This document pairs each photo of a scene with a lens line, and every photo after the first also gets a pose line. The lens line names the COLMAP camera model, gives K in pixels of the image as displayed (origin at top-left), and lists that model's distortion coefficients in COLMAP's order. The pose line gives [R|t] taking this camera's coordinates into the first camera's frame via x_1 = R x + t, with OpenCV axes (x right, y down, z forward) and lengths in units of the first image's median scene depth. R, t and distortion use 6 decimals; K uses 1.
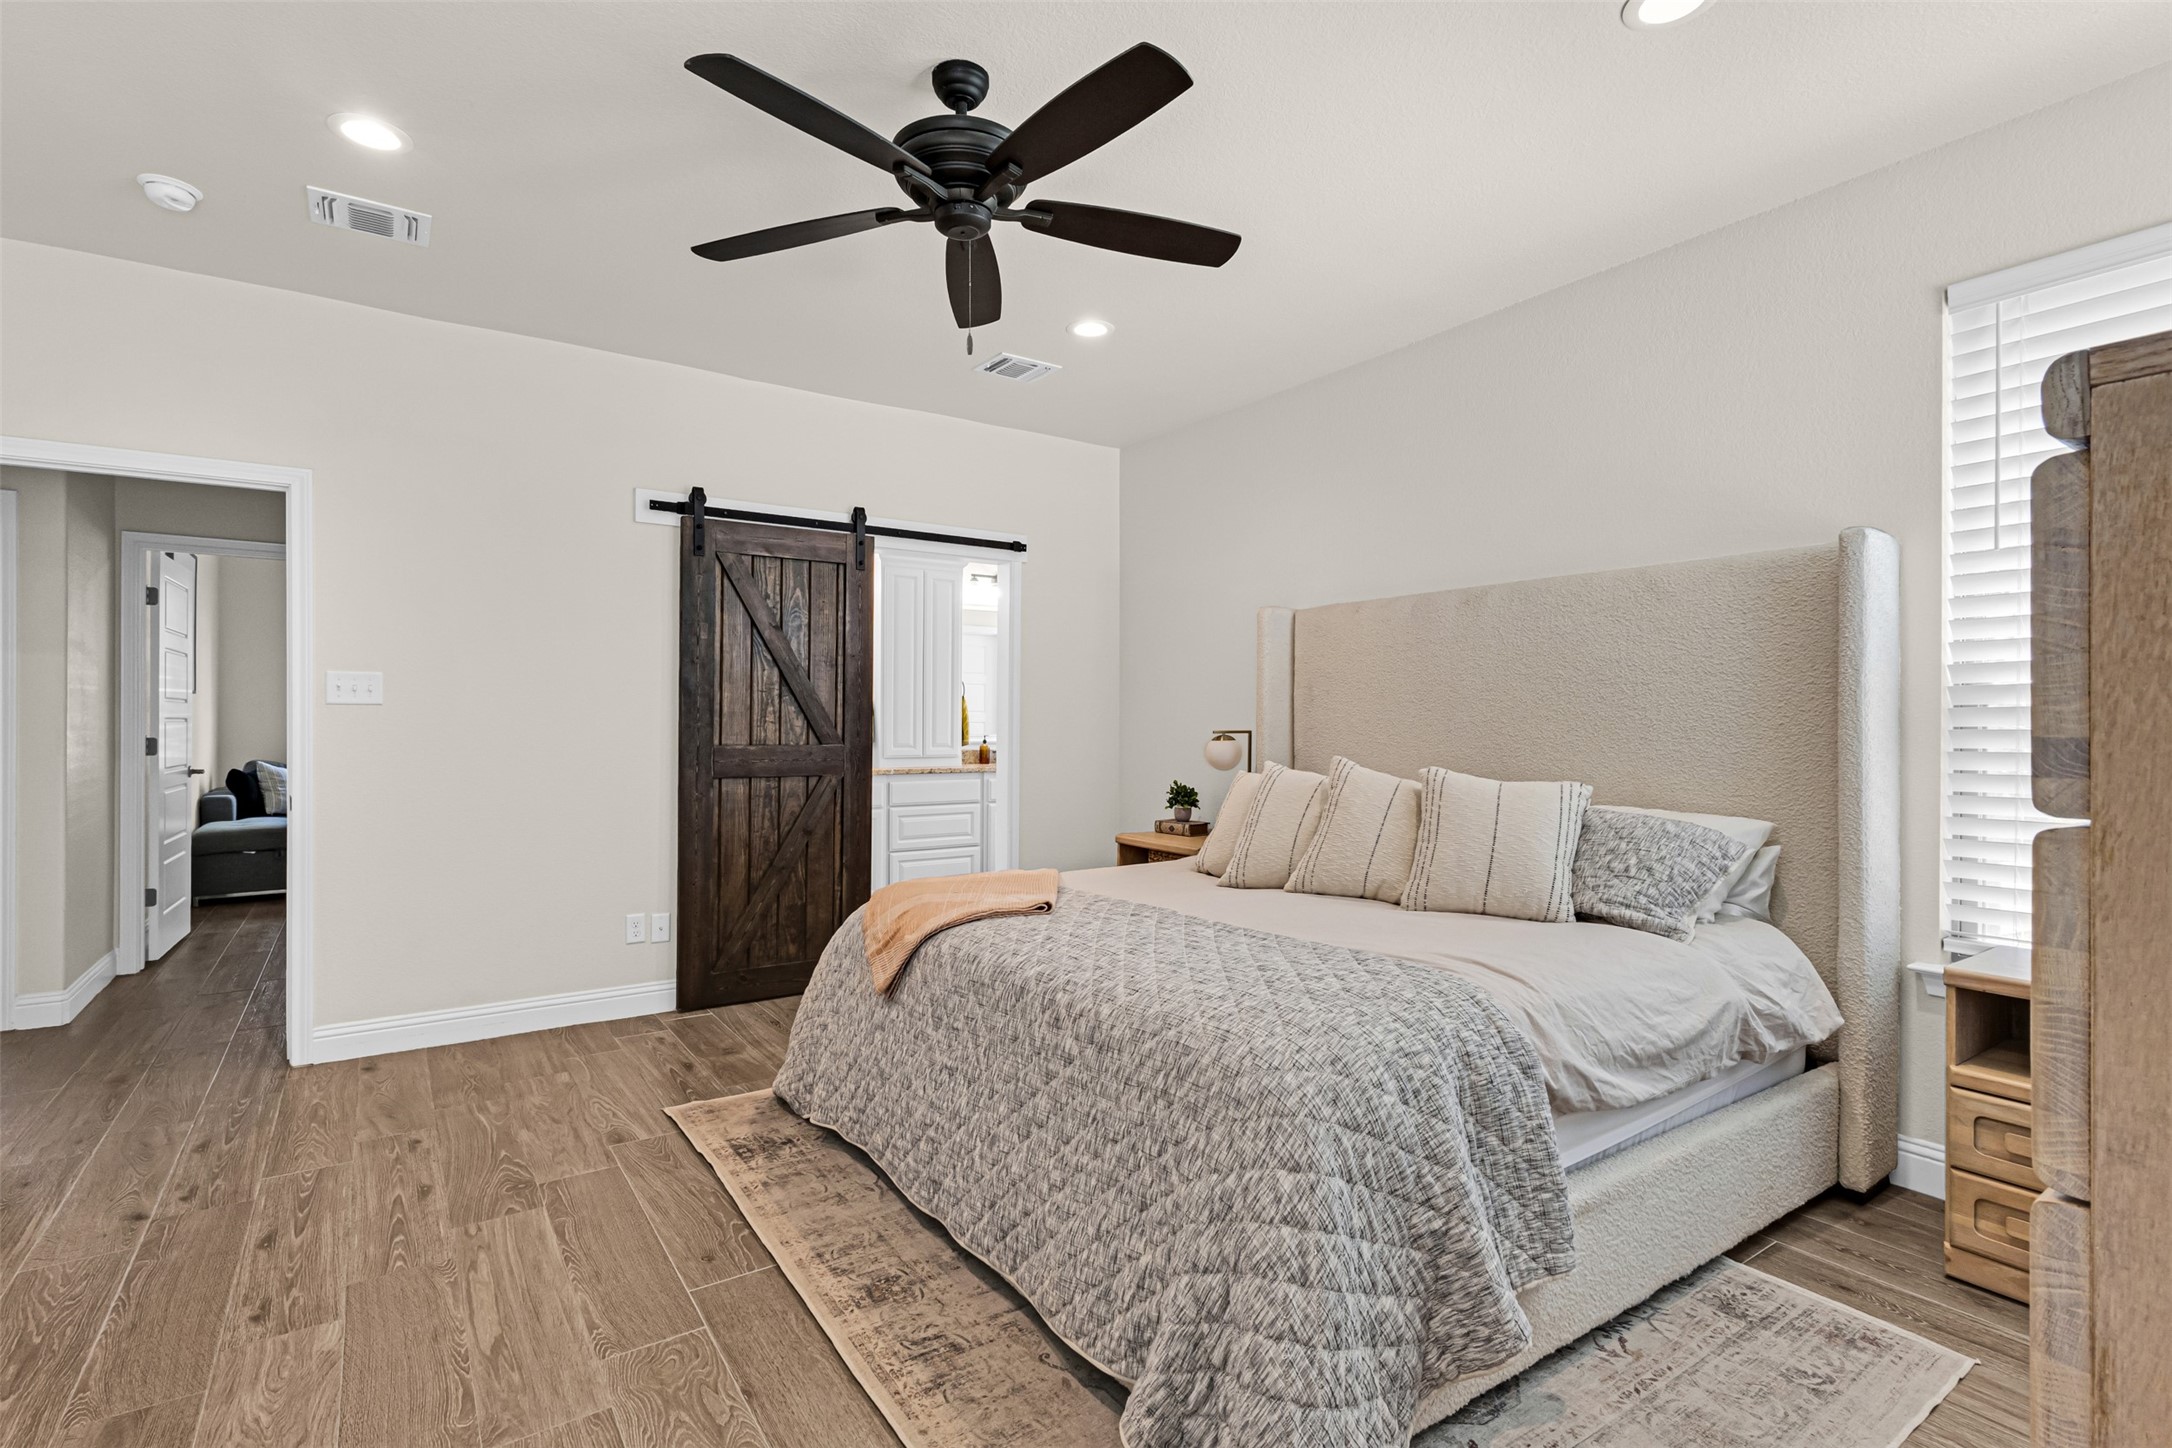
lens RADIAL K [[1026.3, 0, 1090.7], [0, 1026.3, 717.3], [0, 0, 1]] dist [0.001744, -0.000263]
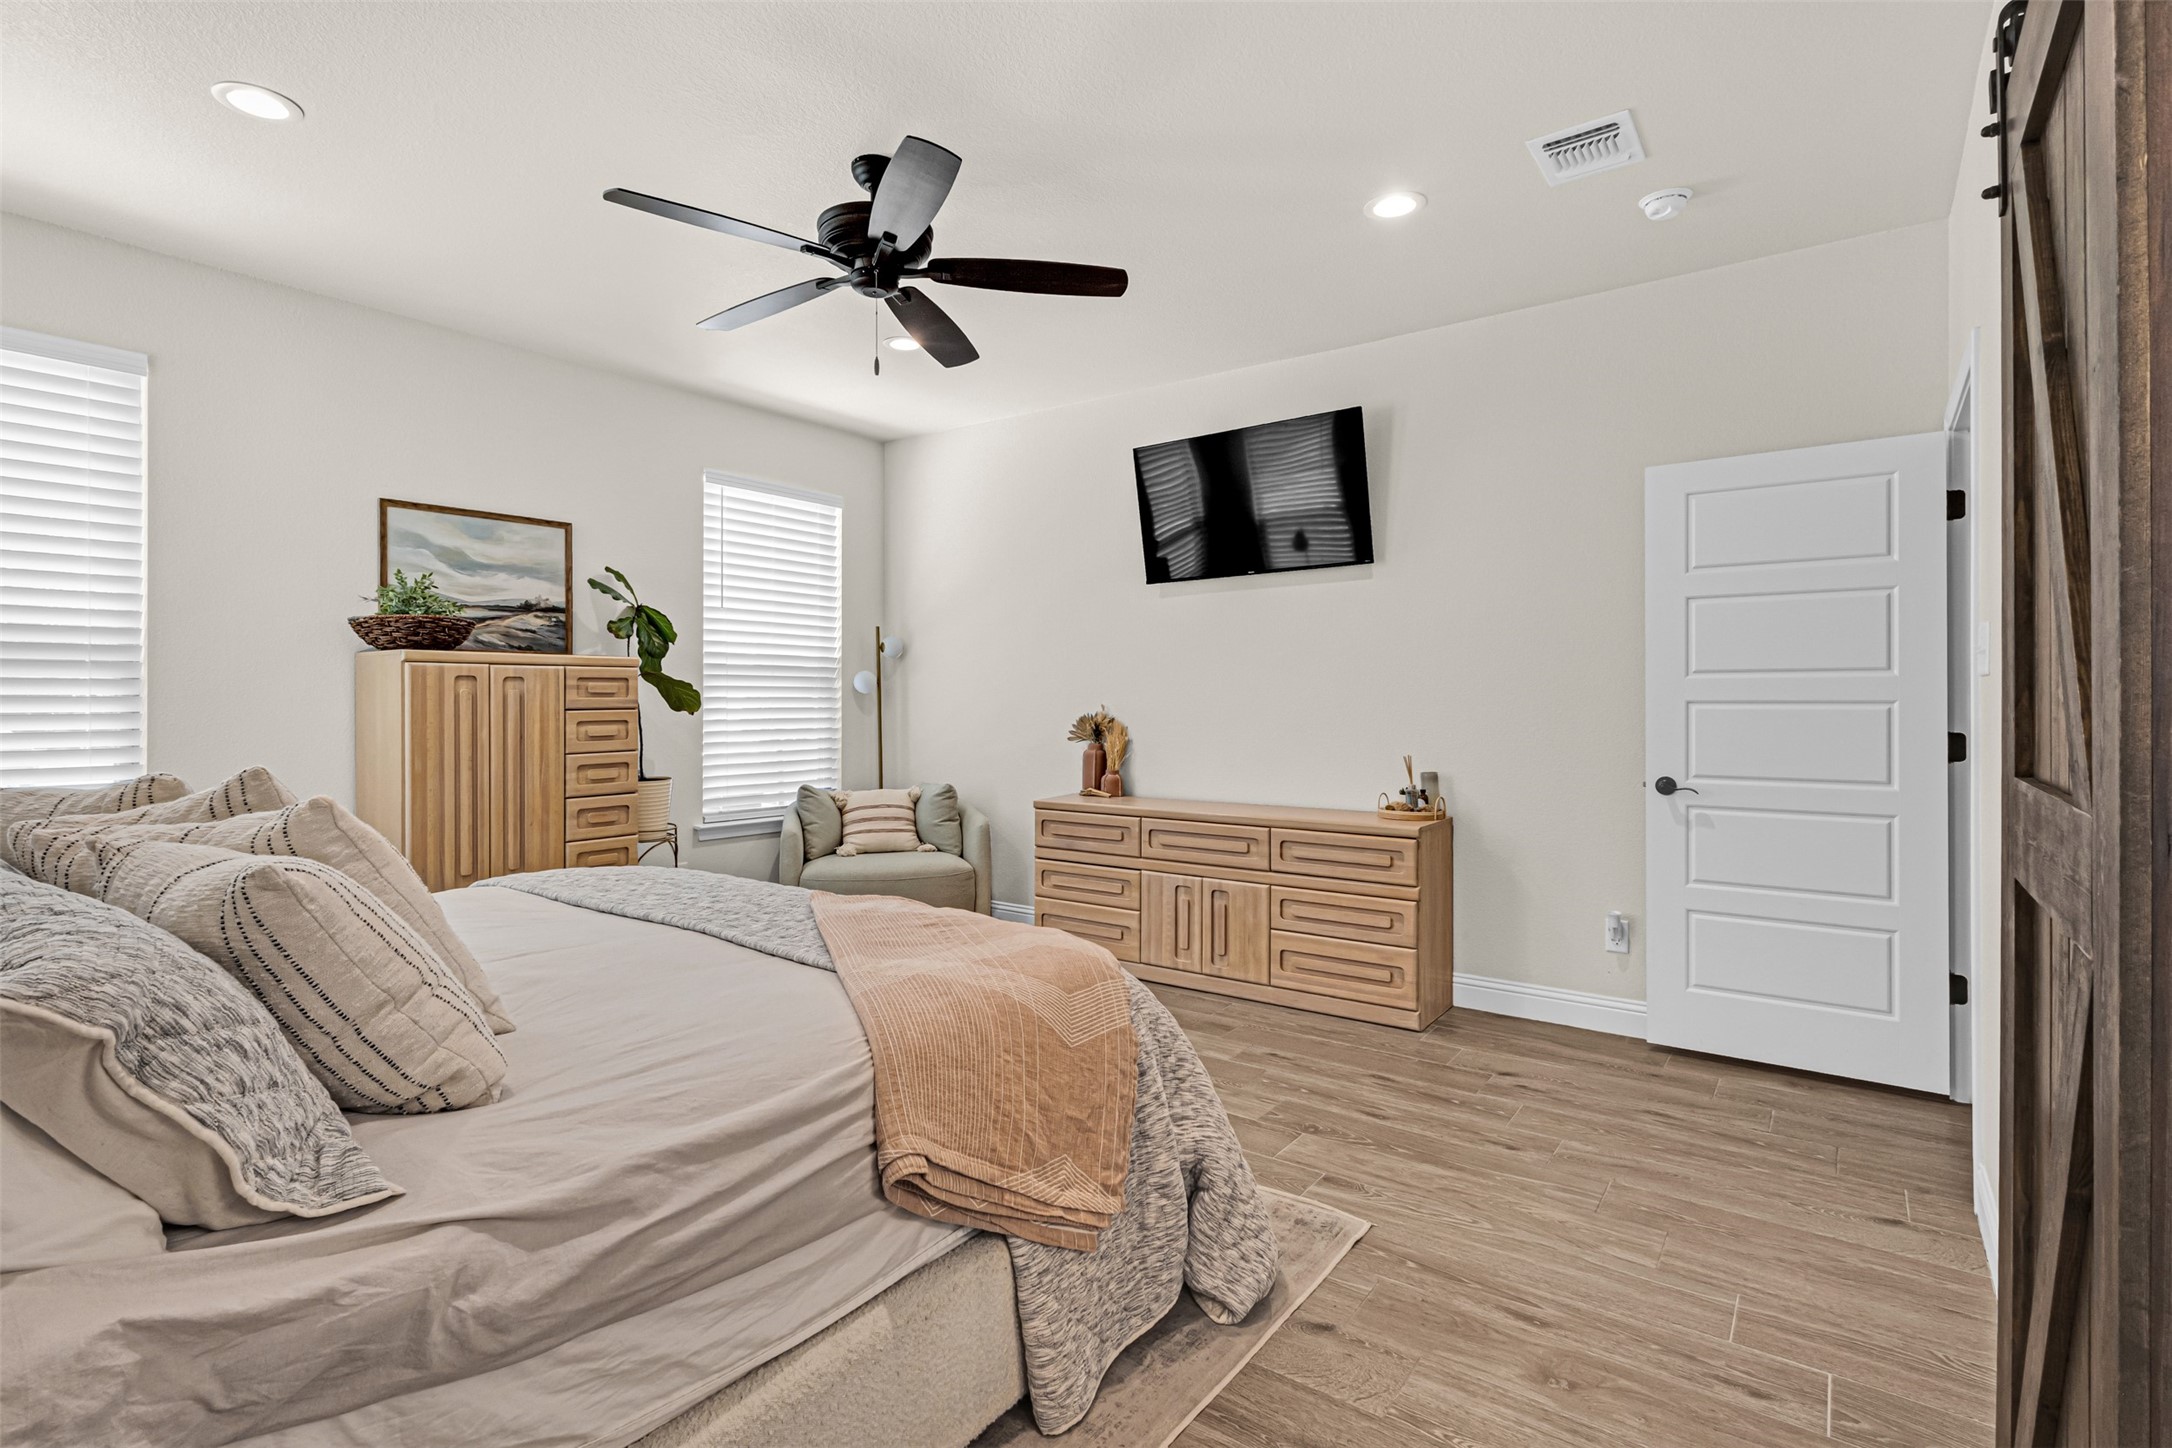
lens RADIAL K [[1026.3, 0, 1069.5], [0, 1026.3, 710.6], [0, 0, 1]] dist [0.001744, -0.000263]
pose [[-0.951137, -0.001240, -0.308768, 0.025182], [-0.002826, 0.999985, 0.004690, 0.006681], [0.308757, 0.005333, -0.951126, 1.827639]]
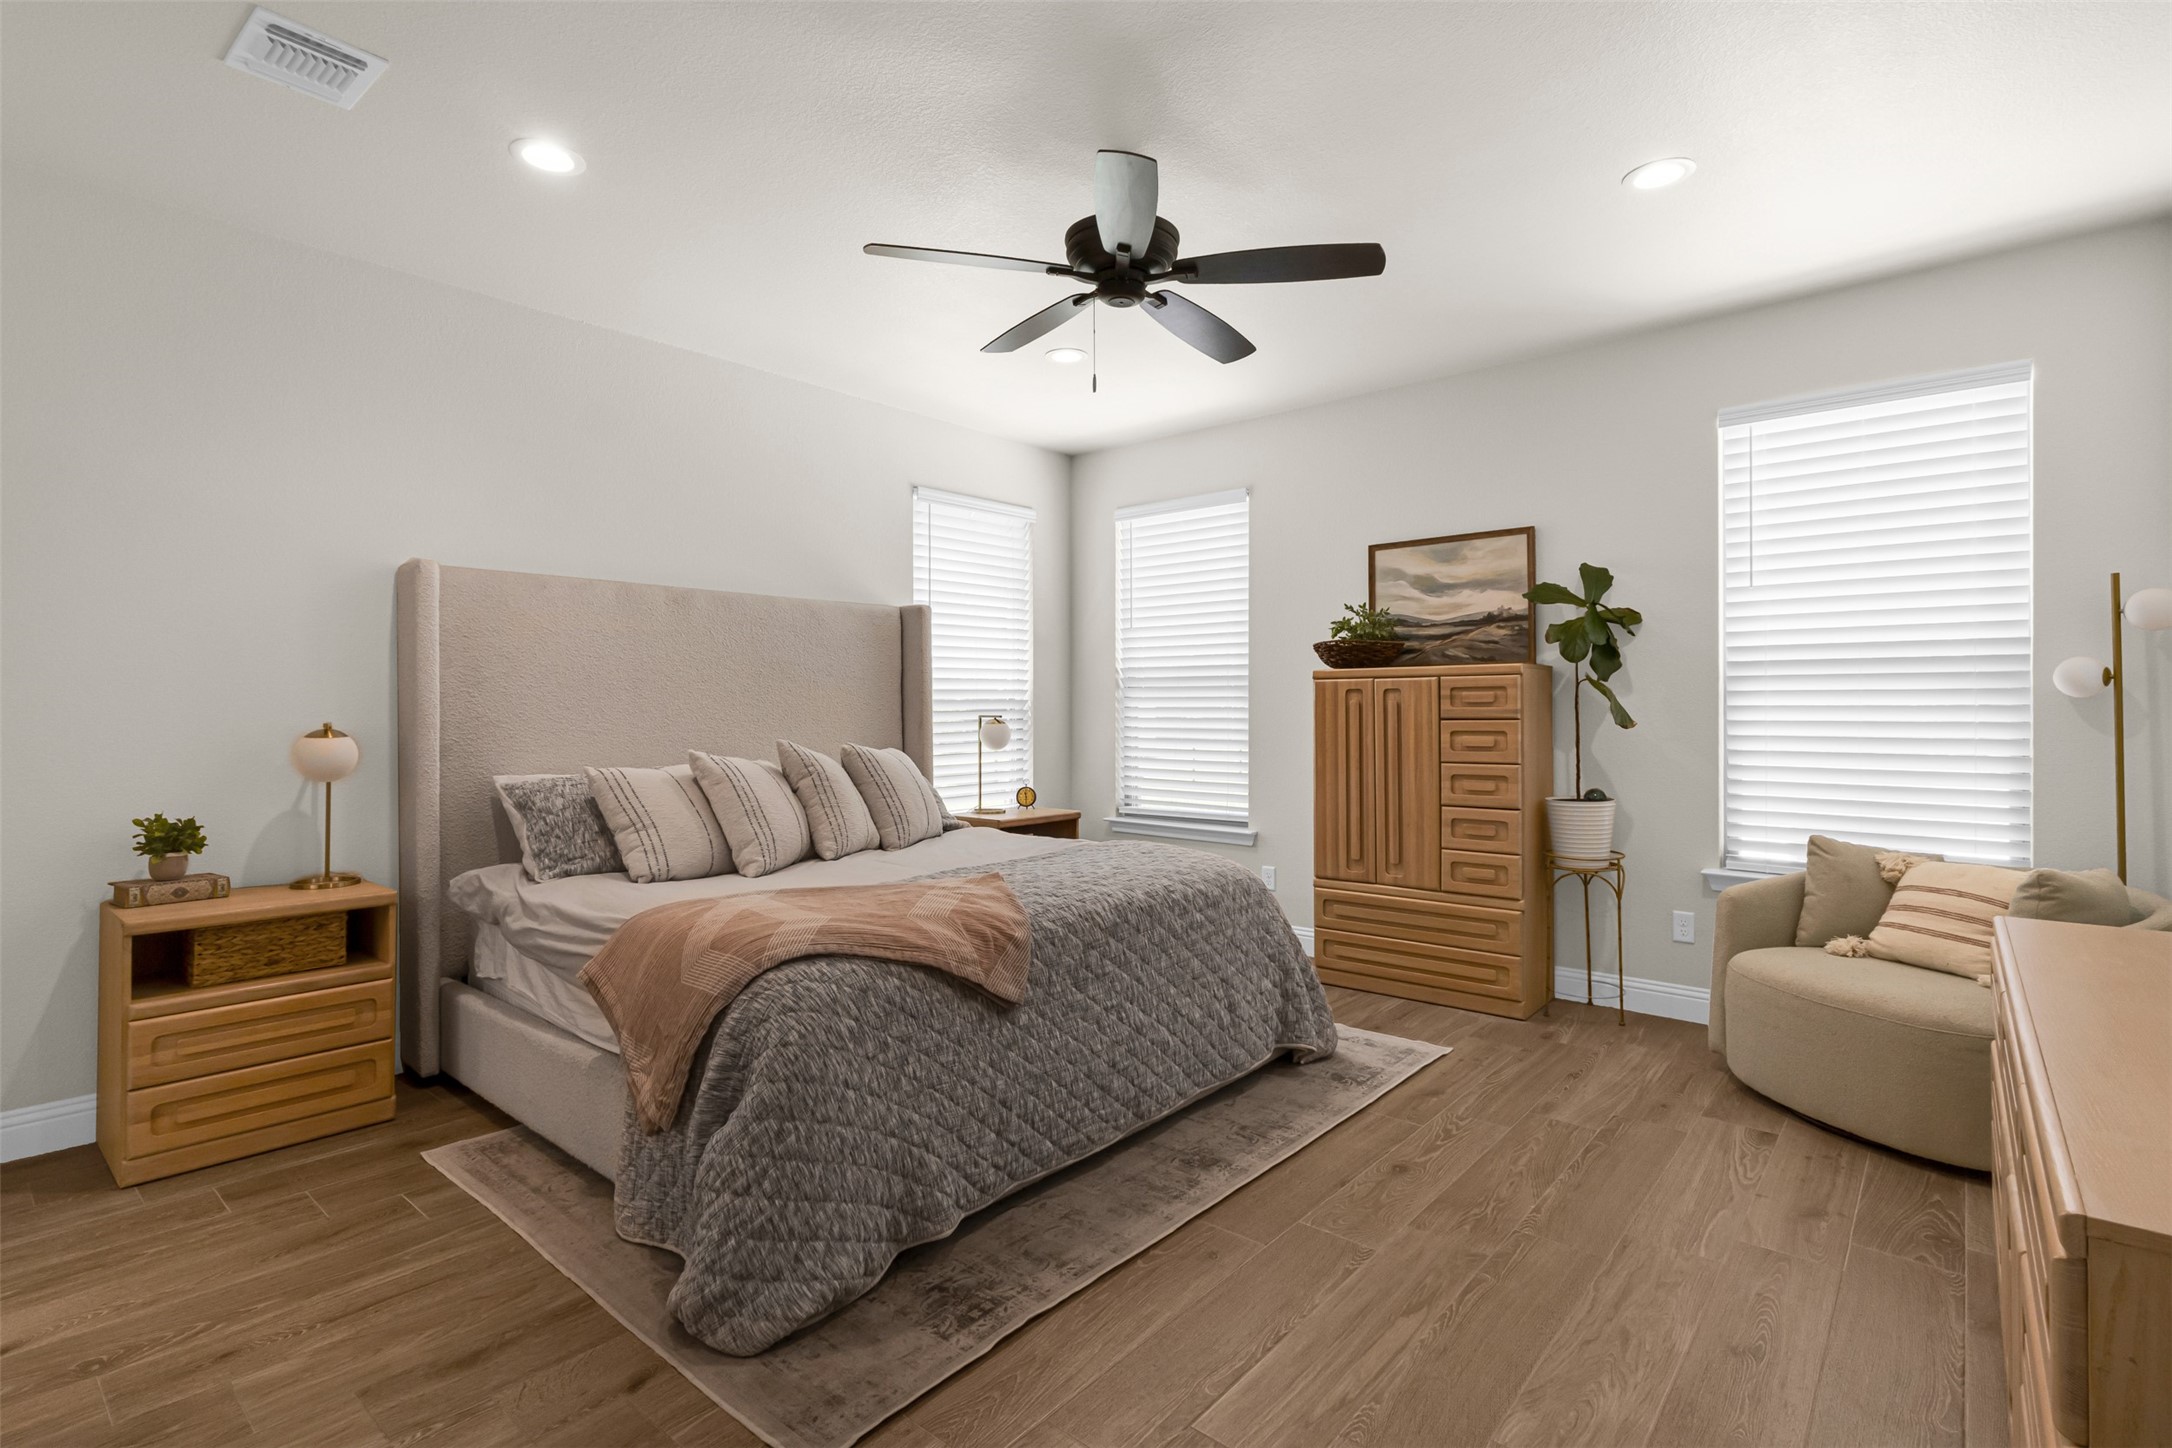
lens RADIAL K [[1026.3, 0, 1073.7], [0, 1026.3, 711.7], [0, 0, 1]] dist [0.001744, -0.000263]
pose [[-0.255034, -0.004086, 0.966923, -1.046213], [-0.005696, 0.999980, 0.002723, 0.002507], [-0.966915, -0.004813, -0.255052, 1.121475]]
